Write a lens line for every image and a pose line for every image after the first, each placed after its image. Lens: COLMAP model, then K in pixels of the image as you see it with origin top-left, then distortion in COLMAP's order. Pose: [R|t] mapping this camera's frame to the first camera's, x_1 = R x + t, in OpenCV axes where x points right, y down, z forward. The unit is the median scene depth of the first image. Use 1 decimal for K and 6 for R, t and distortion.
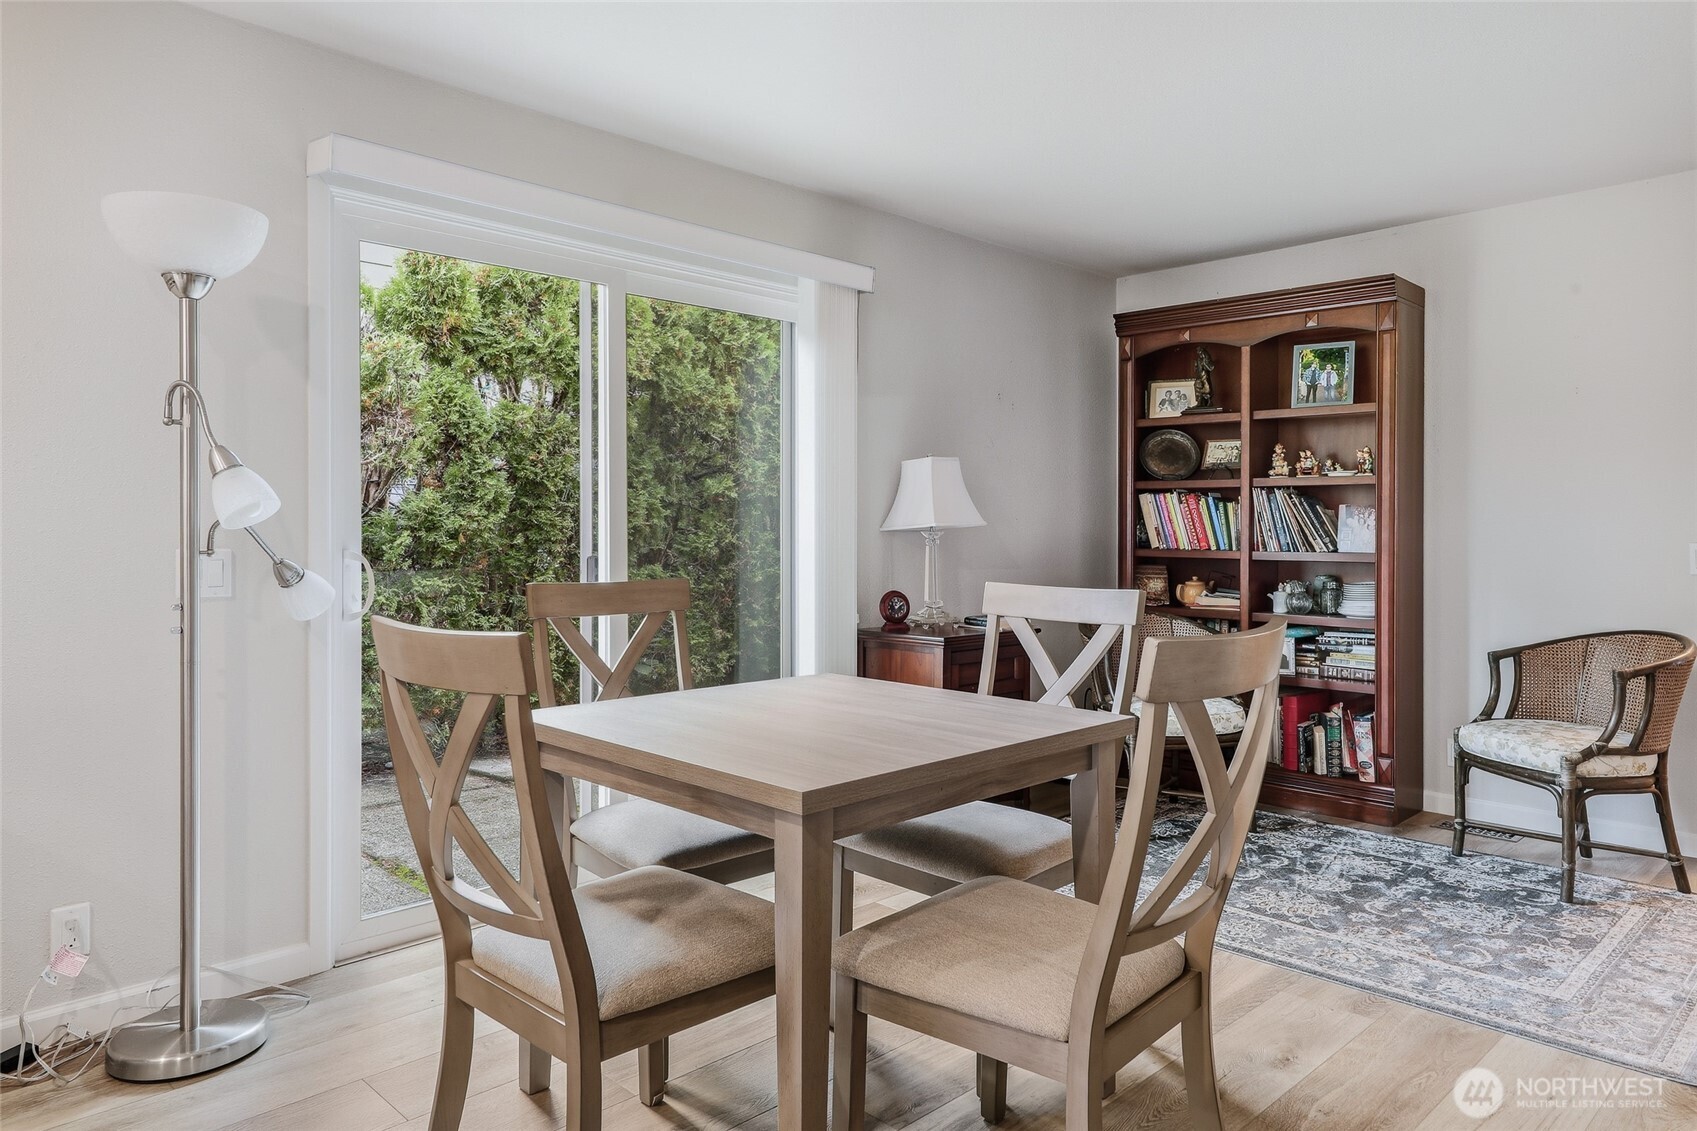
lens RADIAL K [[1117.2, 0, 847.3], [0, 1117.2, 537.0], [0, 0, 1]] dist [0.028466, 0.000673]
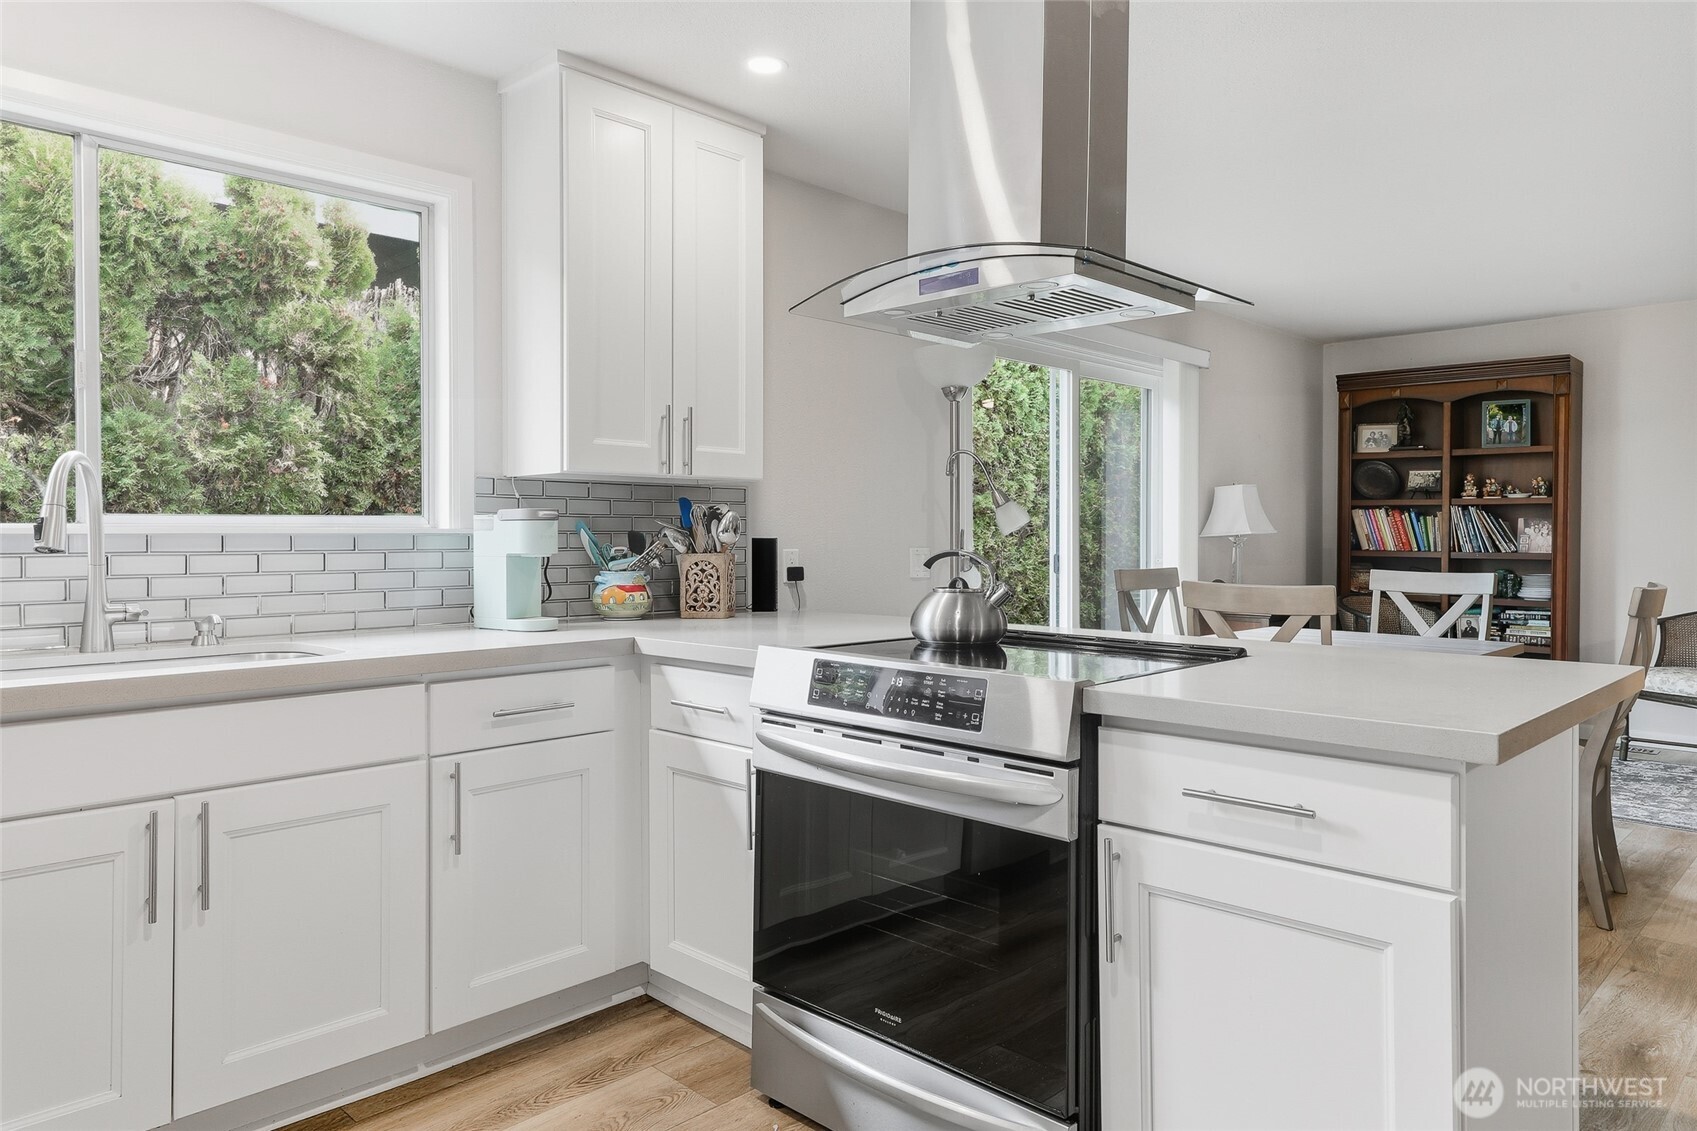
lens RADIAL K [[1103.7, 0, 851.5], [0, 1103.7, 556.6], [0, 0, 1]] dist [0.024454, -0.002257]
pose [[0.999802, 0.000044, 0.019888, -0.397232], [-0.000314, 0.999908, 0.013594, 0.000119], [-0.019886, -0.013597, 0.999710, -0.341407]]
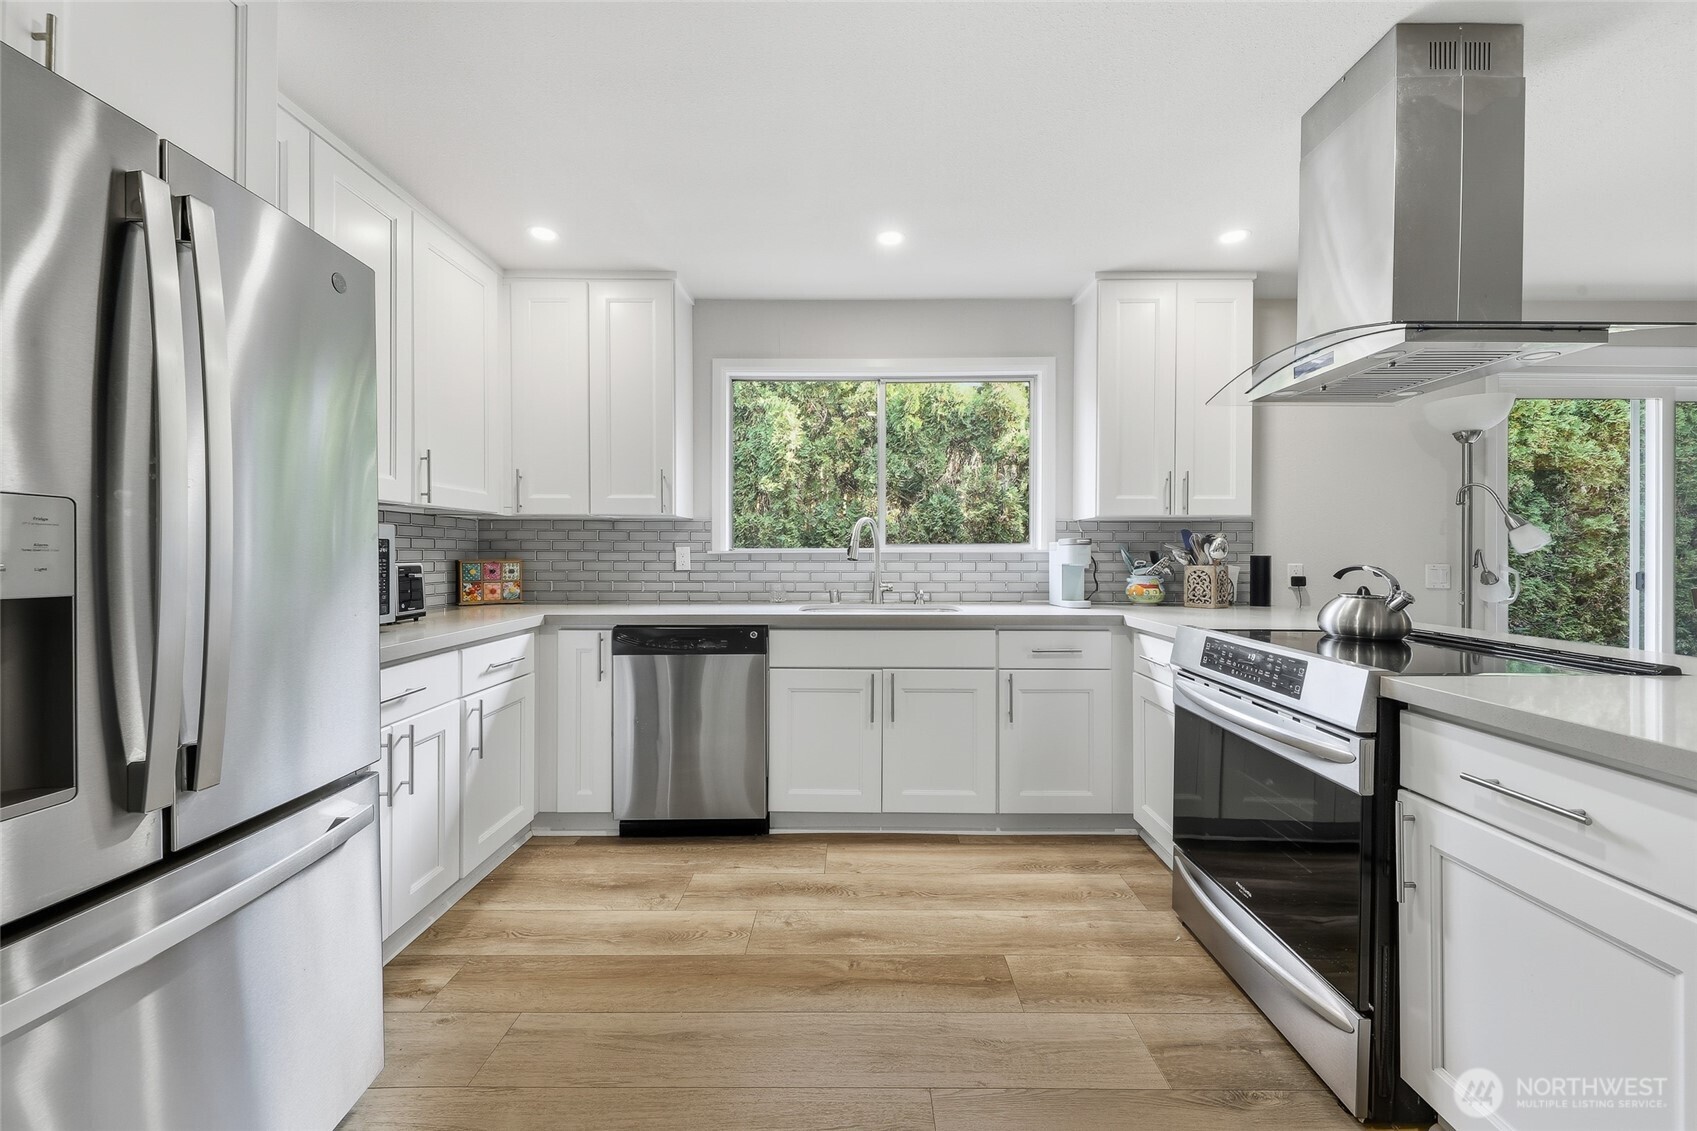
lens RADIAL K [[637.1, 0, 848.5], [0, 637.1, 565.5], [0, 0, 1]] dist [-0.000488, -0.000387]
pose [[0.702526, 0.015184, -0.711496, -0.281344], [-0.005732, 0.999861, 0.015678, 0.000095], [0.711635, -0.006936, 0.702515, -0.317923]]
